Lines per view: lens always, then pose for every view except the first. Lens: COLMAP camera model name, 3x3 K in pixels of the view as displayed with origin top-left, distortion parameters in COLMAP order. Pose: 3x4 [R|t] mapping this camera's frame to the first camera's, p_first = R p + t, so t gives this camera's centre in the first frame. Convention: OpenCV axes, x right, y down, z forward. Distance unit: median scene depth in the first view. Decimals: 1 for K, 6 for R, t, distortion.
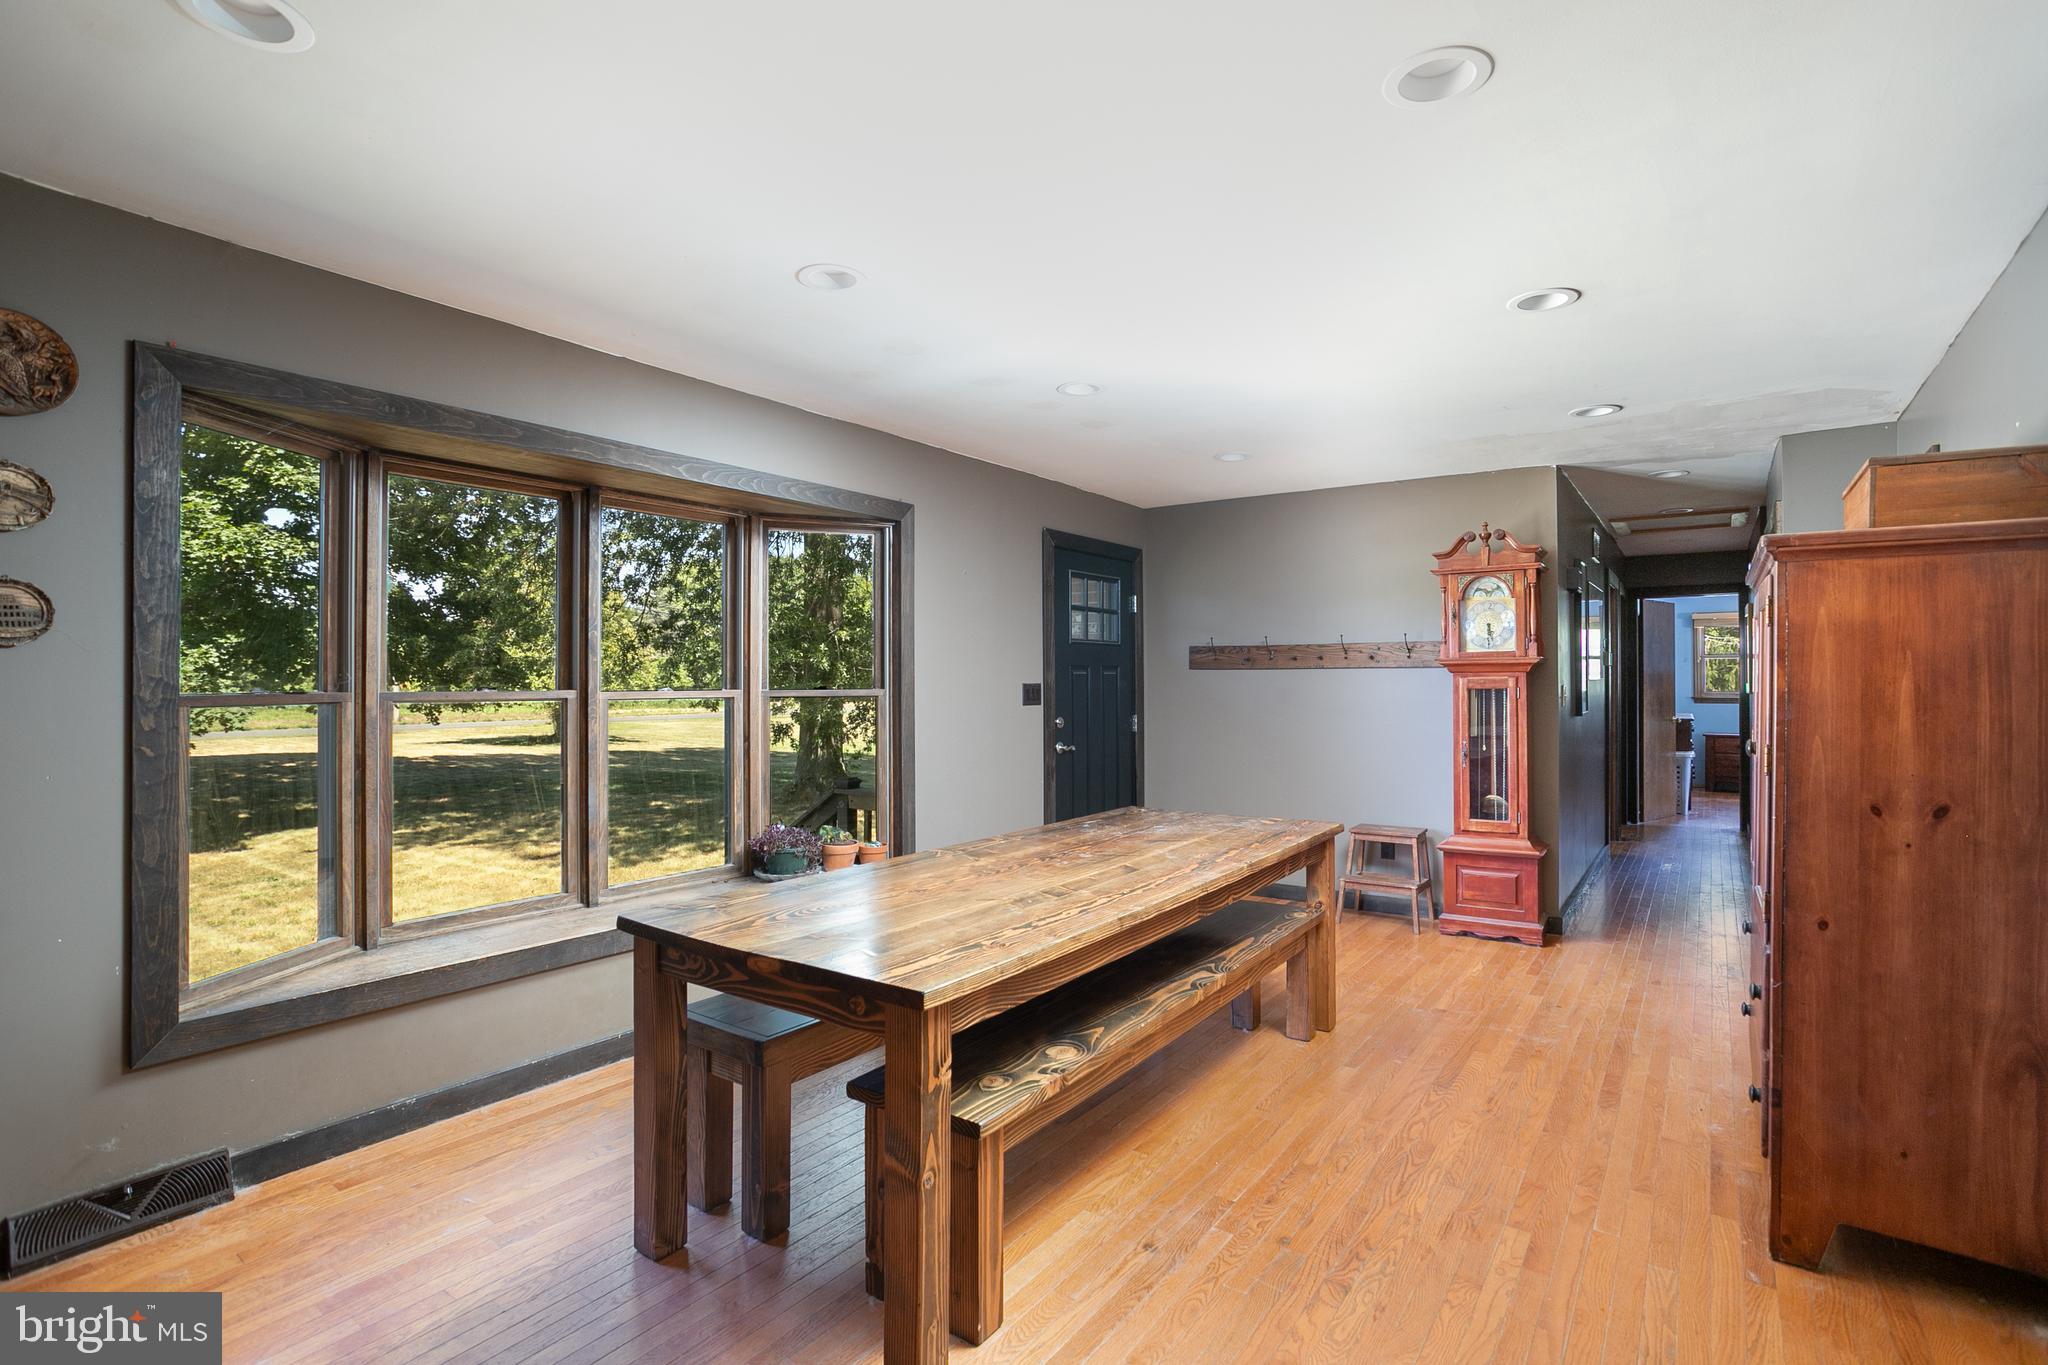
lens RADIAL K [[967.1, 0, 1019.8], [0, 967.1, 675.0], [0, 0, 1]] dist [-0.030127, 0.006624]
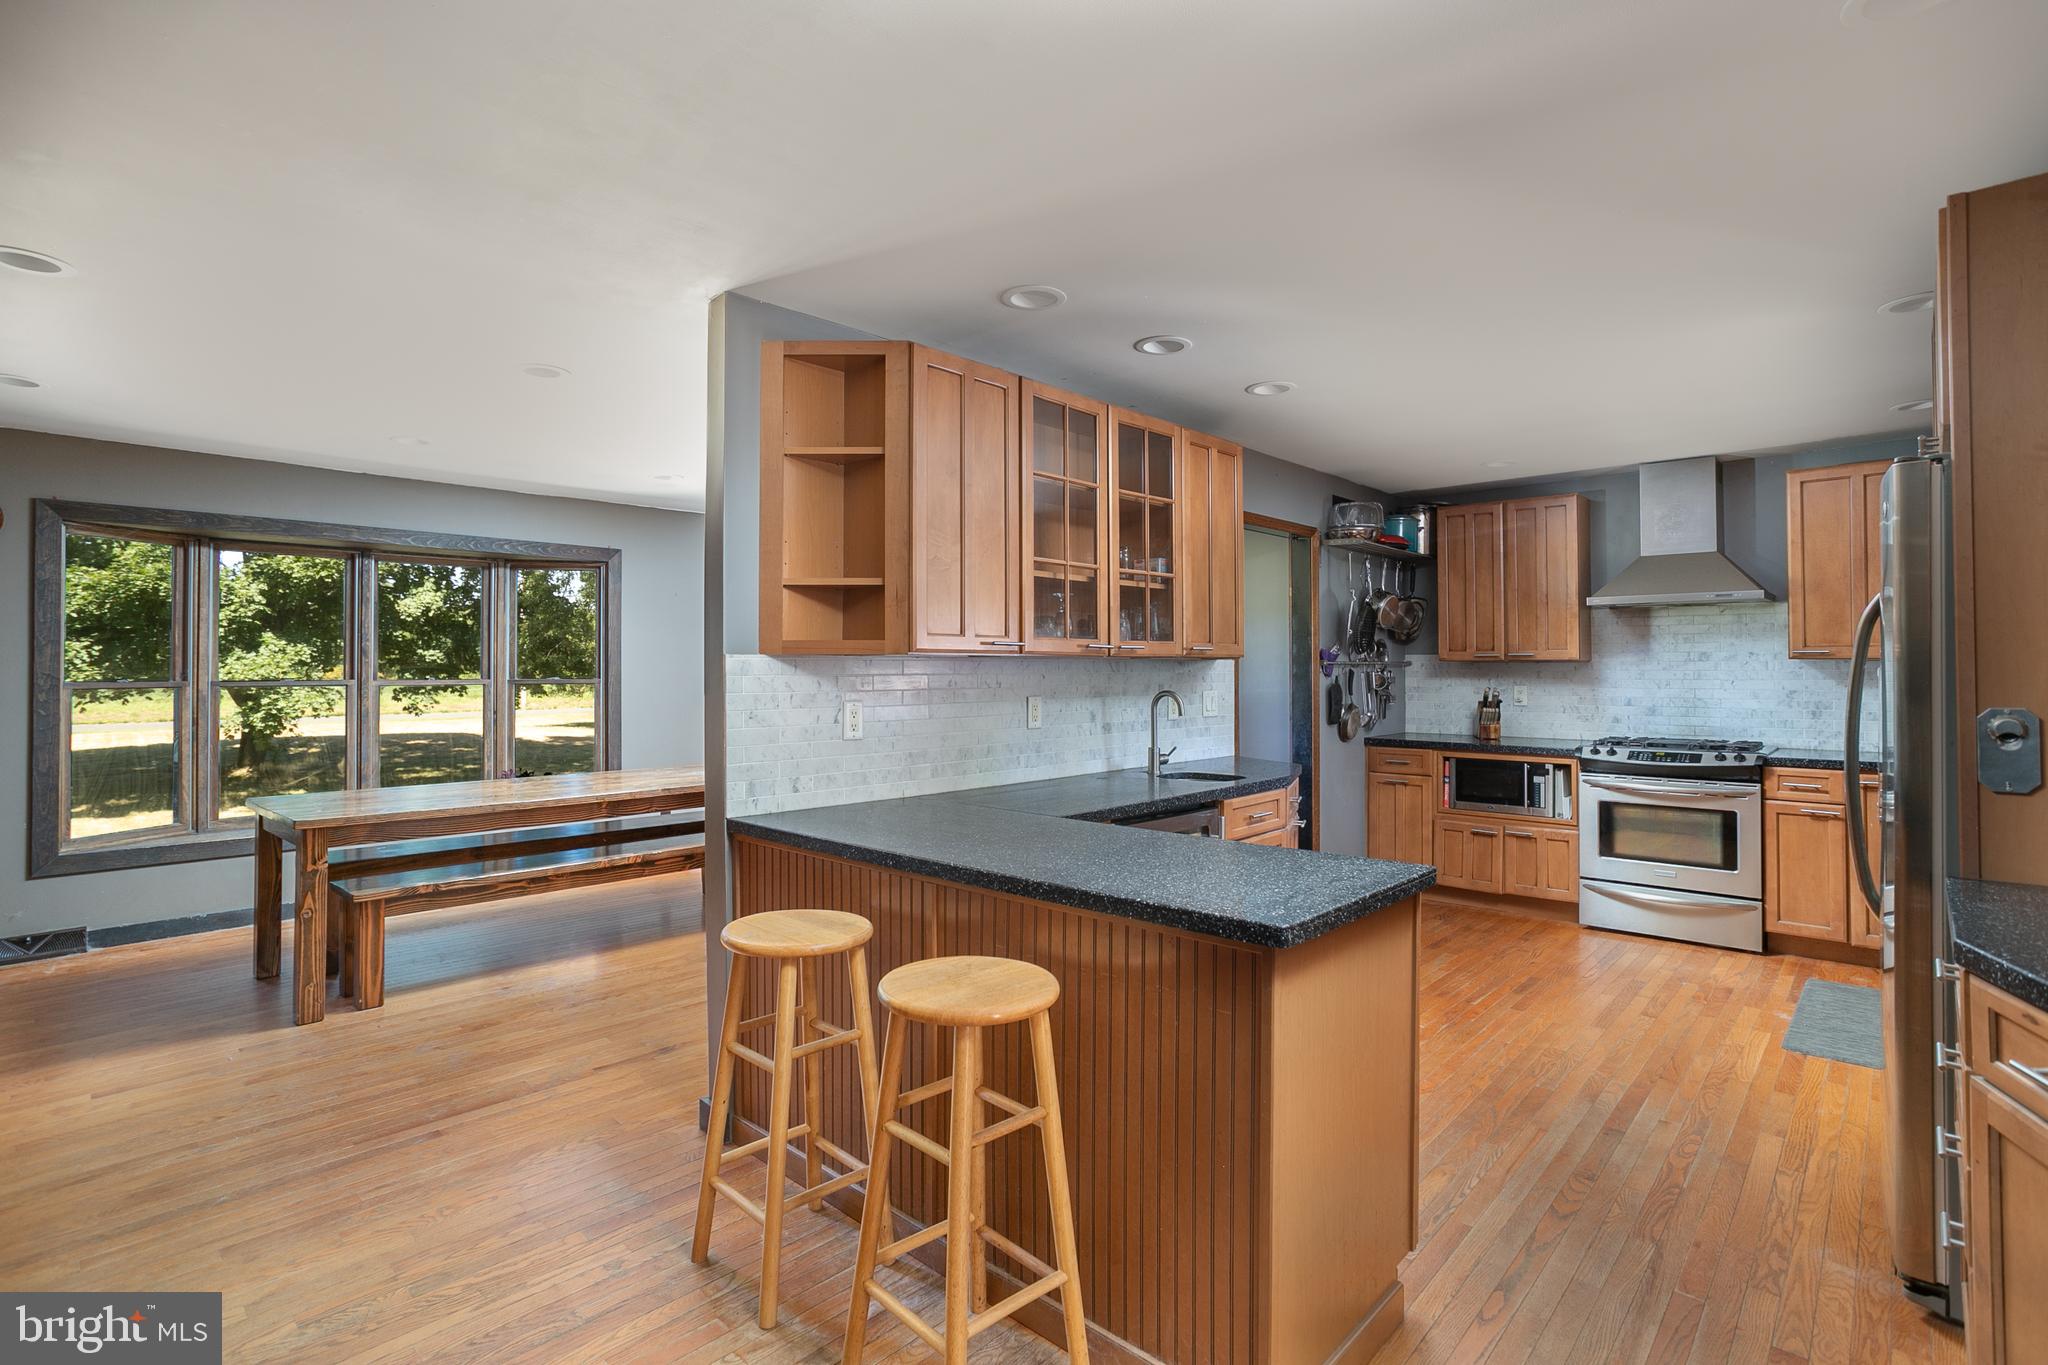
lens RADIAL K [[967.1, 0, 1017.3], [0, 967.1, 665.3], [0, 0, 1]] dist [-0.030127, 0.006624]
pose [[0.992342, -0.001100, -0.123516, 1.078602], [0.000893, 0.999998, -0.001730, -0.007677], [0.123518, 0.001607, 0.992341, -0.551463]]
